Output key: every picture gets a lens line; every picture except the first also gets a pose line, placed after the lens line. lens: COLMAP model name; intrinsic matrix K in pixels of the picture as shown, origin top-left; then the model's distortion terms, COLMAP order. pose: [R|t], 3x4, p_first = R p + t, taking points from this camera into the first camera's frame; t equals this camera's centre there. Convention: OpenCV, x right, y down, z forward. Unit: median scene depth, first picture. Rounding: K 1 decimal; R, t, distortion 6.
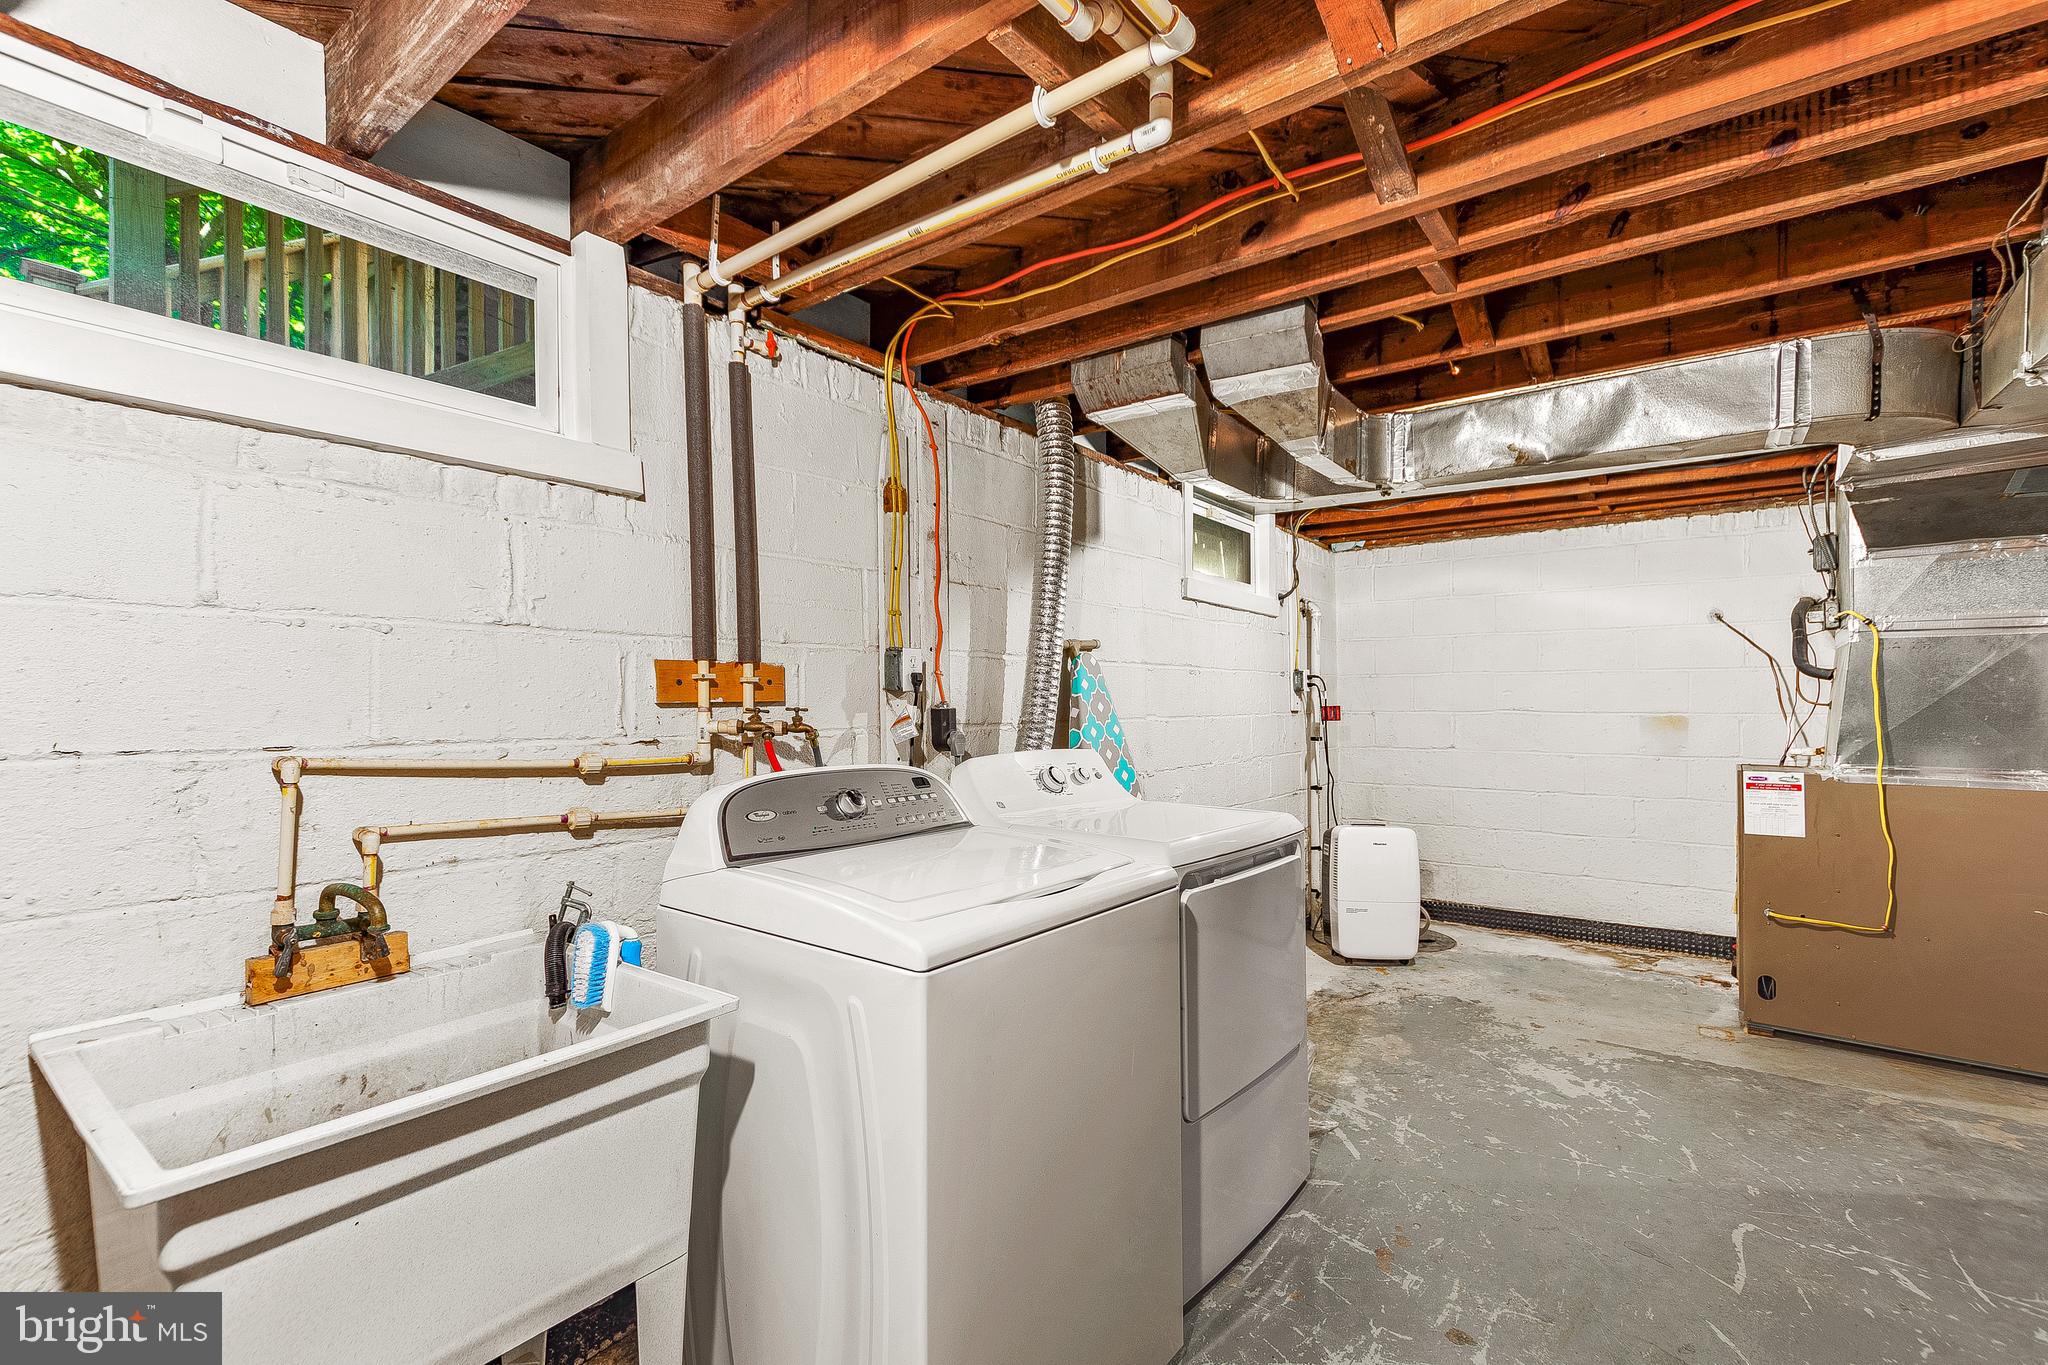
lens RADIAL K [[884.7, 0, 1031.1], [0, 884.7, 694.9], [0, 0, 1]] dist [0.011894, -0.000147]
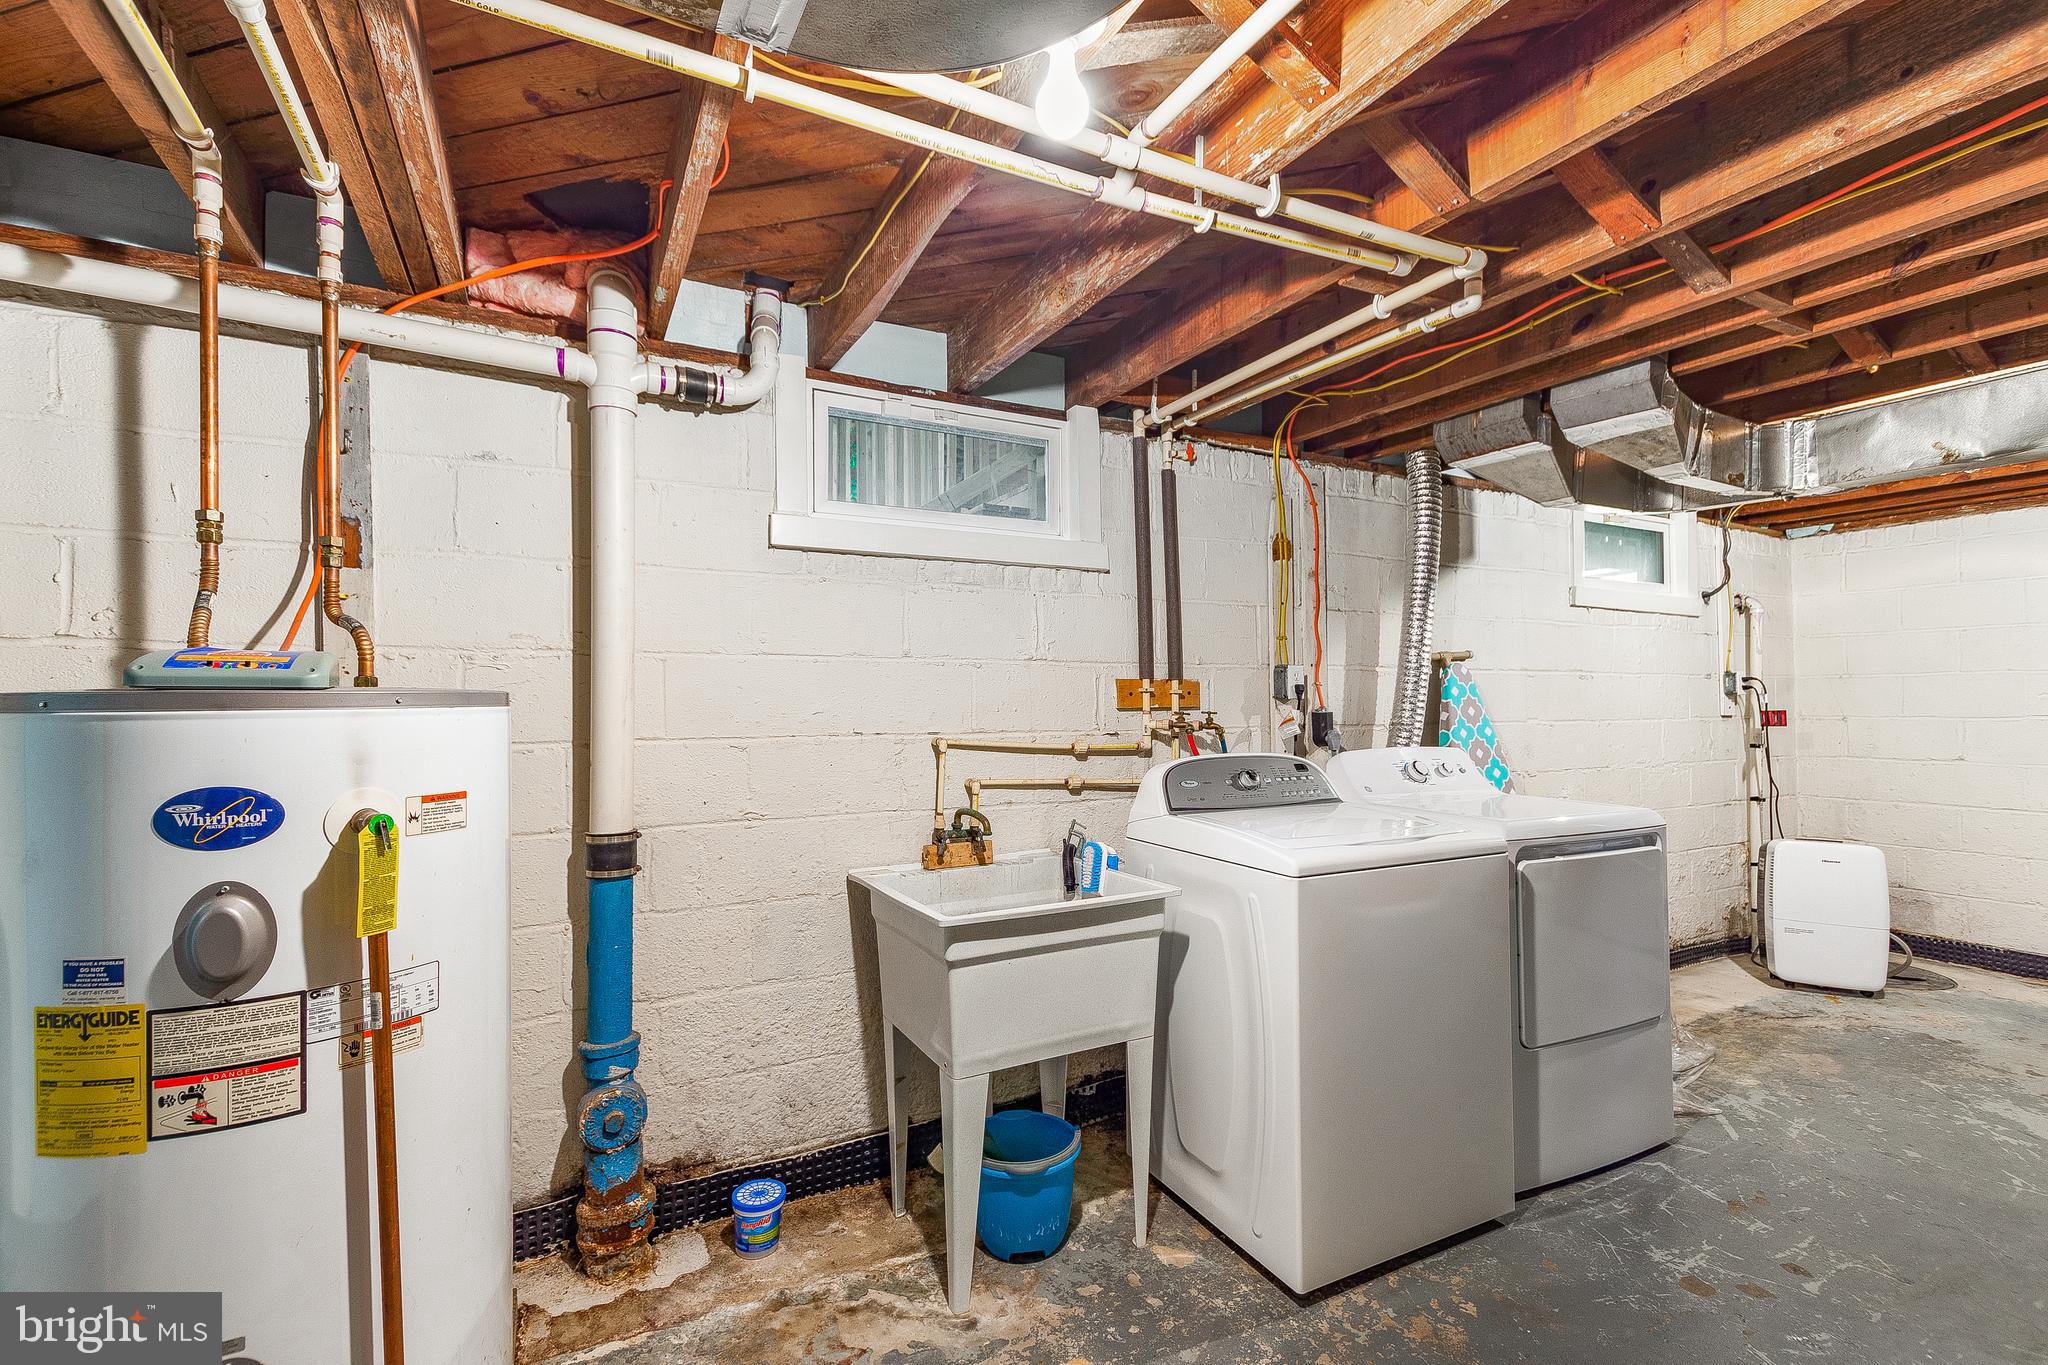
lens RADIAL K [[884.7, 0, 1031.1], [0, 884.7, 694.9], [0, 0, 1]] dist [0.011894, -0.000147]
pose [[0.906278, -0.003303, -0.422669, 0.062514], [0.002895, 0.999995, -0.001607, -0.009037], [0.422672, 0.000232, 0.906283, -0.337294]]
